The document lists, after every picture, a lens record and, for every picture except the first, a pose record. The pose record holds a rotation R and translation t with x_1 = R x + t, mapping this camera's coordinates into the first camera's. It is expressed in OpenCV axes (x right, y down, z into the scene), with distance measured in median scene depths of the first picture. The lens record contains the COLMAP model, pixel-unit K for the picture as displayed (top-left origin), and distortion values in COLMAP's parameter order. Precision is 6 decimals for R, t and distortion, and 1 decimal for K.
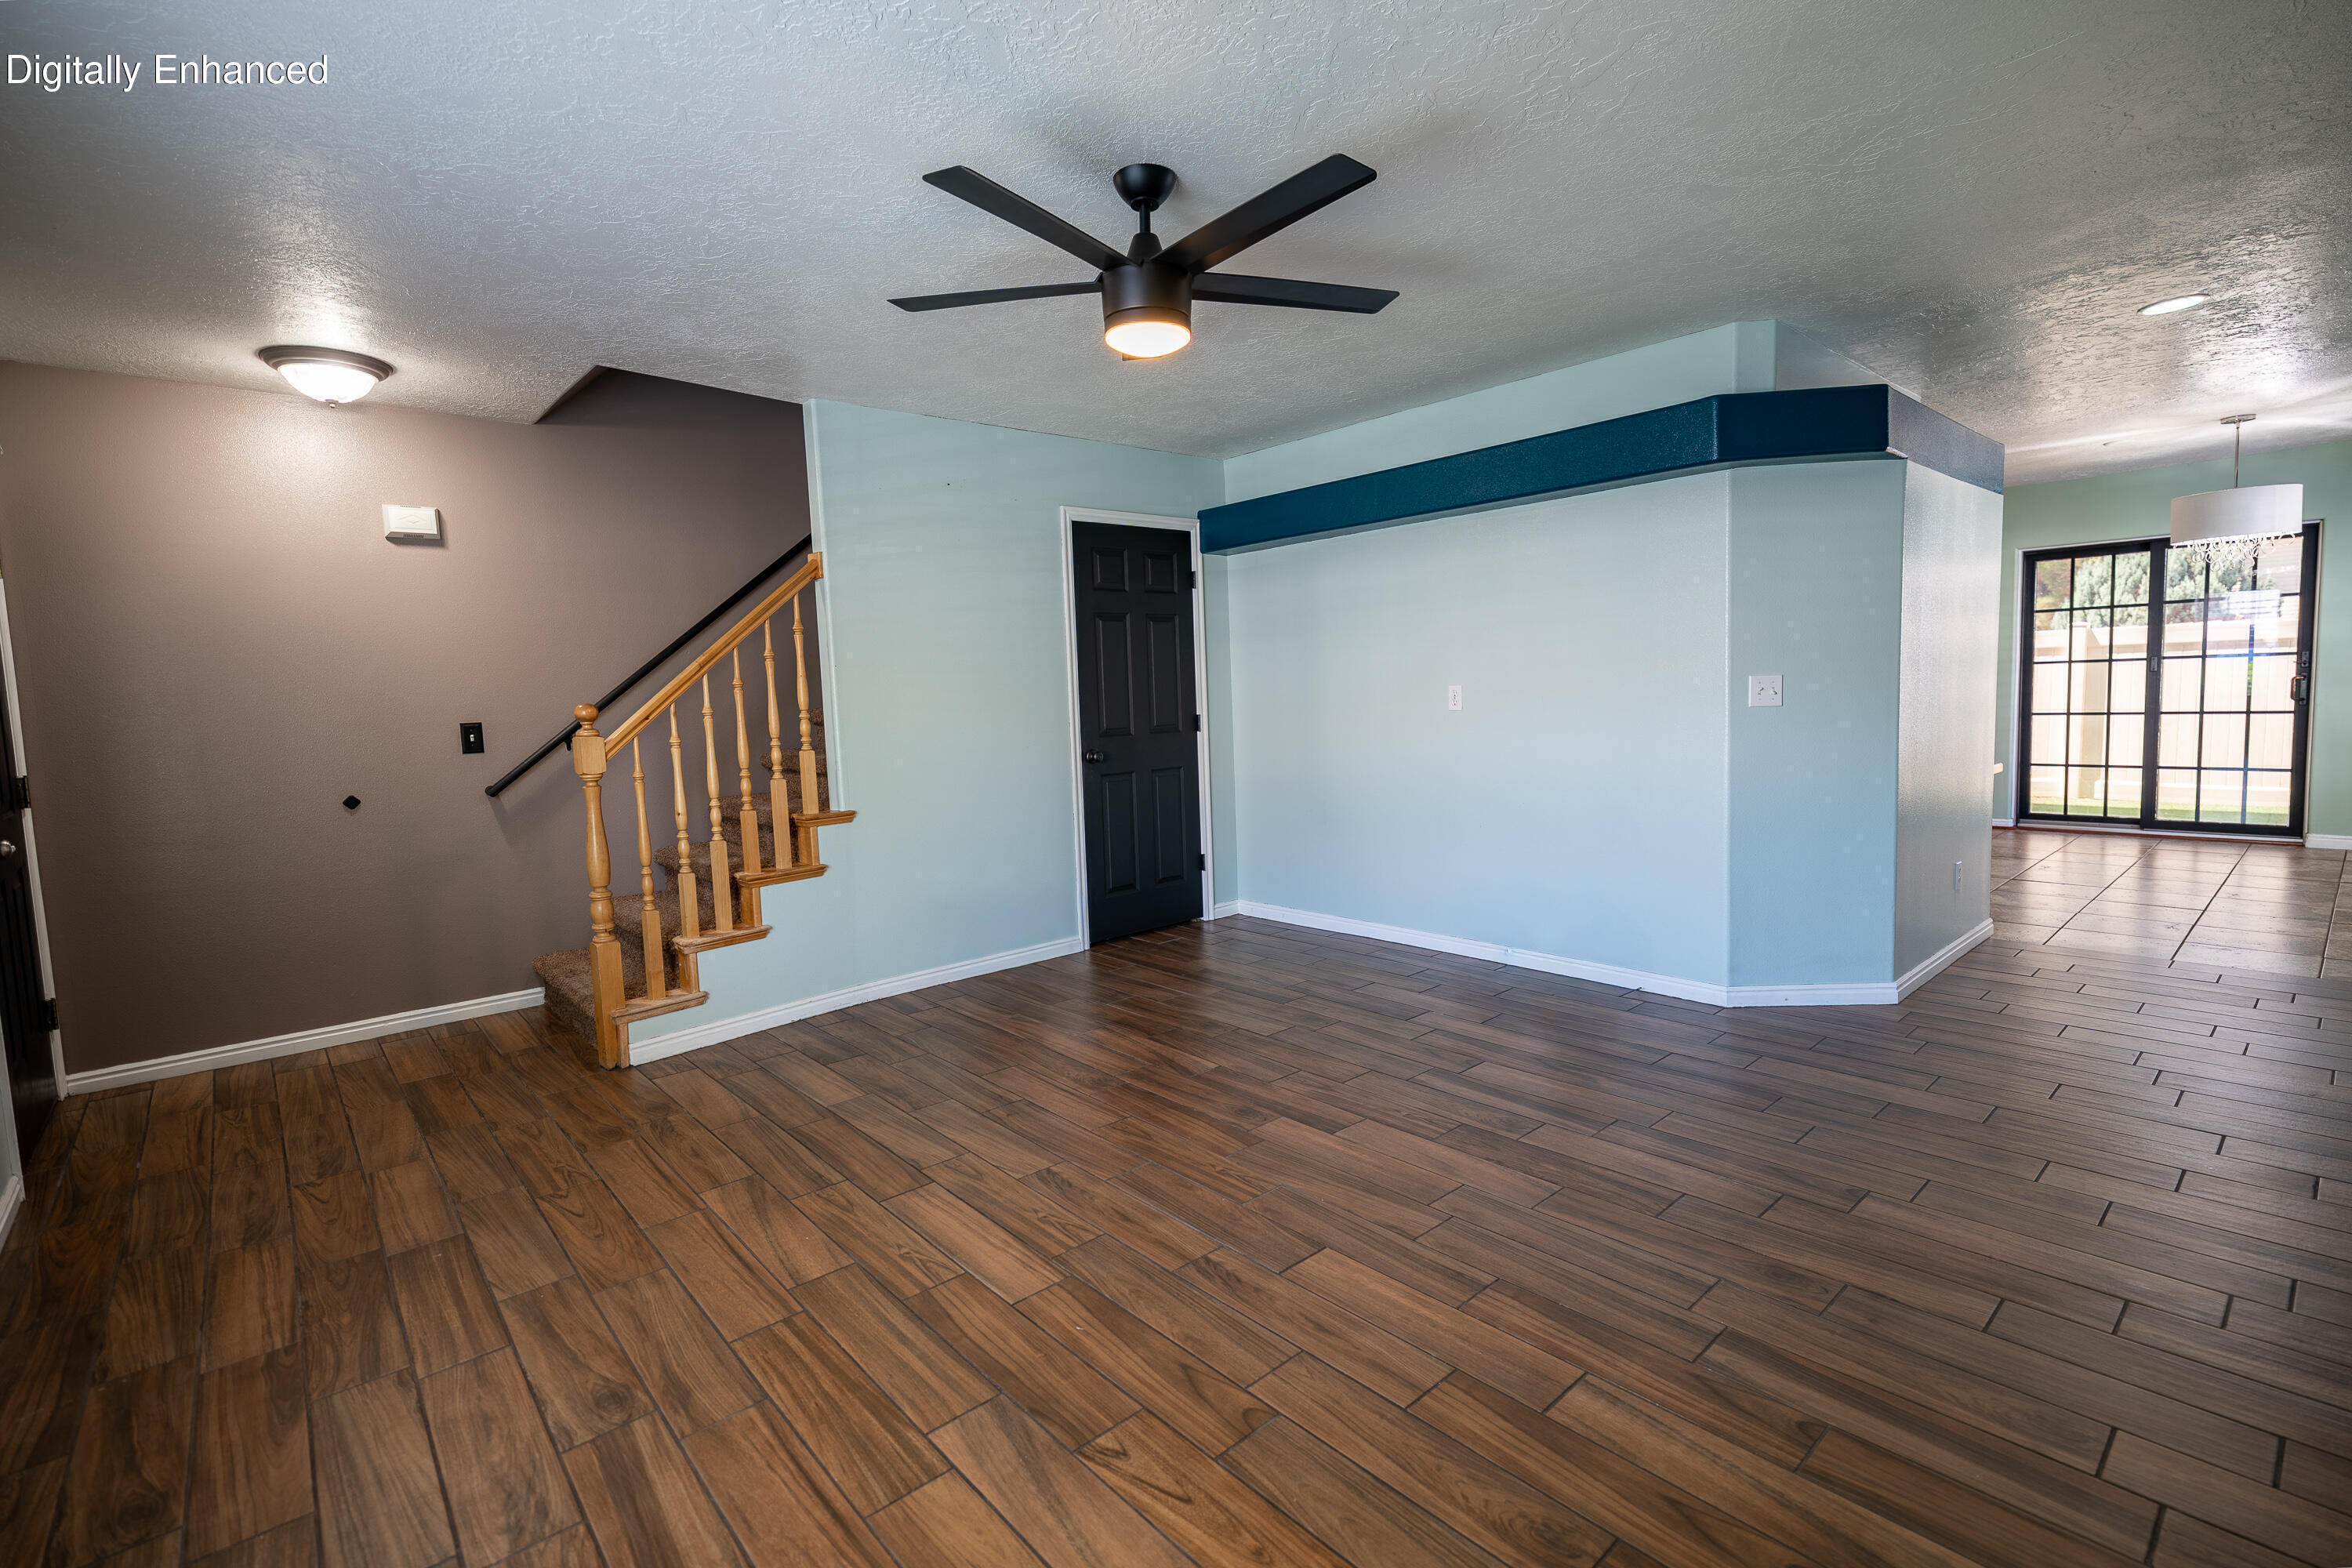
lens RADIAL K [[1054.8, 0, 1178.7], [0, 1054.8, 777.5], [0, 0, 1]] dist [0.000402, 0.000102]
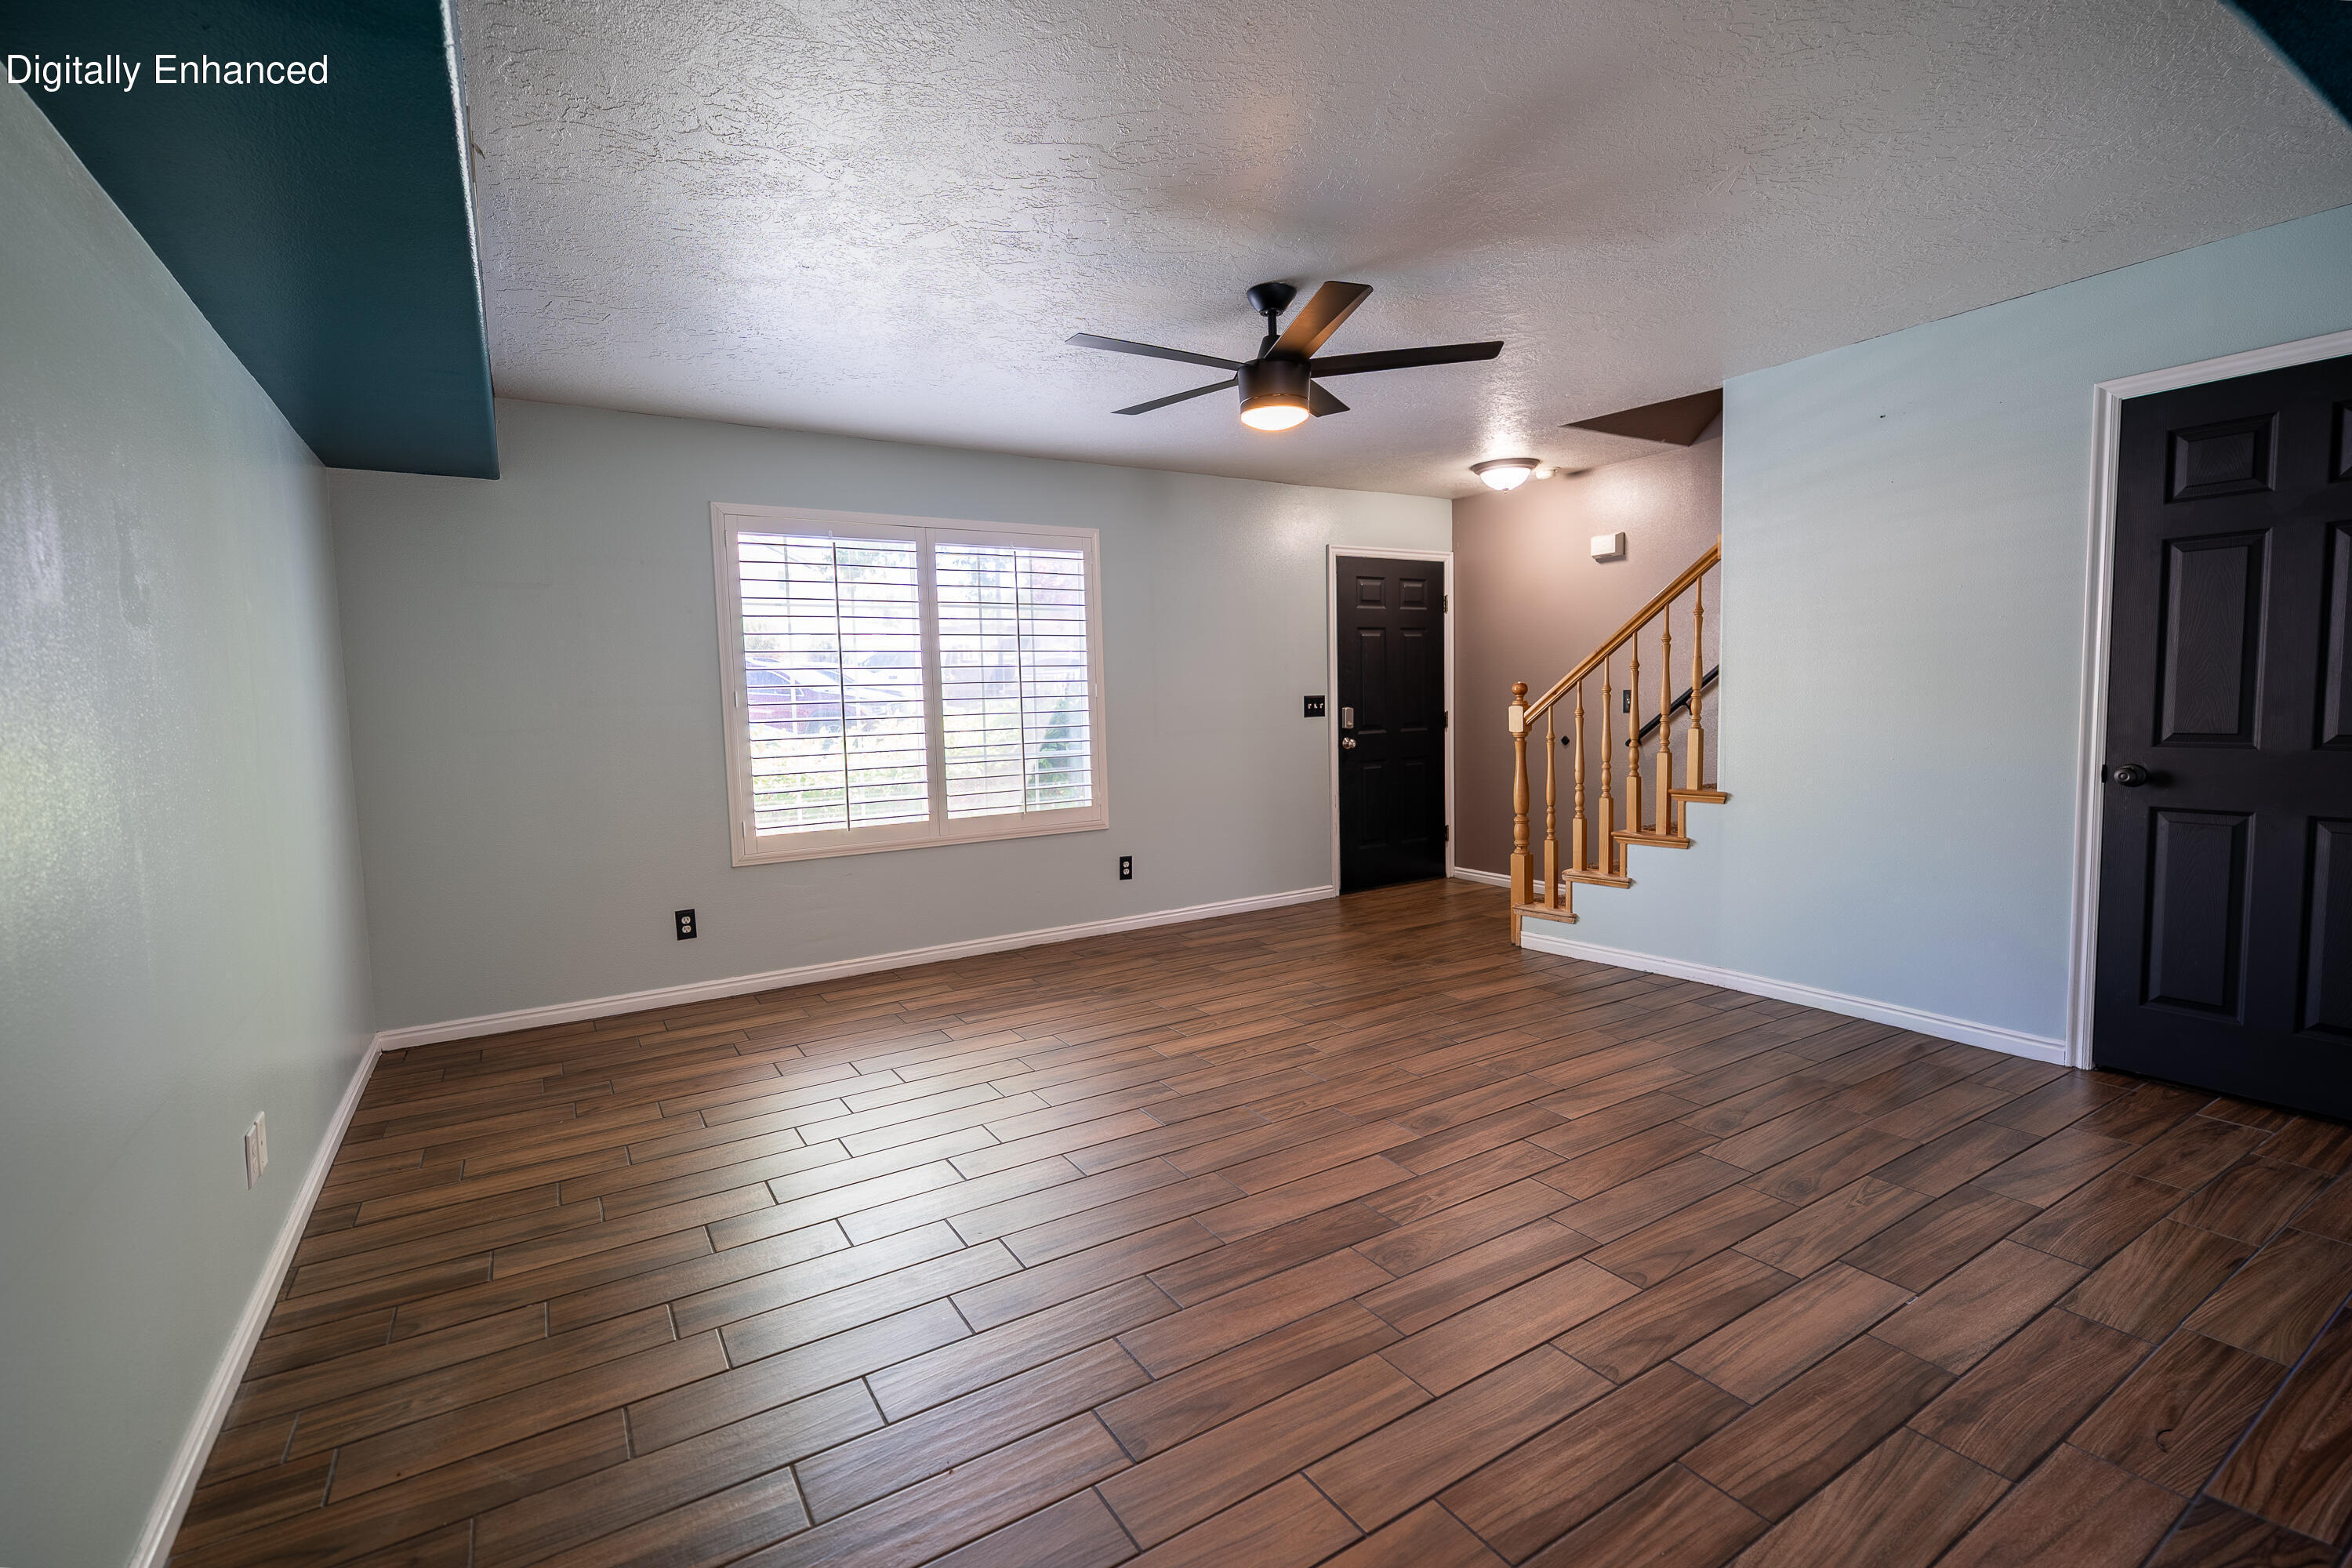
lens RADIAL K [[1054.8, 0, 1178.7], [0, 1054.8, 777.5], [0, 0, 1]] dist [0.000402, 0.000102]
pose [[-0.163727, 0.115239, -0.979752, 0.843228], [-0.054354, 0.990591, 0.125597, -0.088970], [0.985007, 0.073817, -0.155923, 0.737413]]
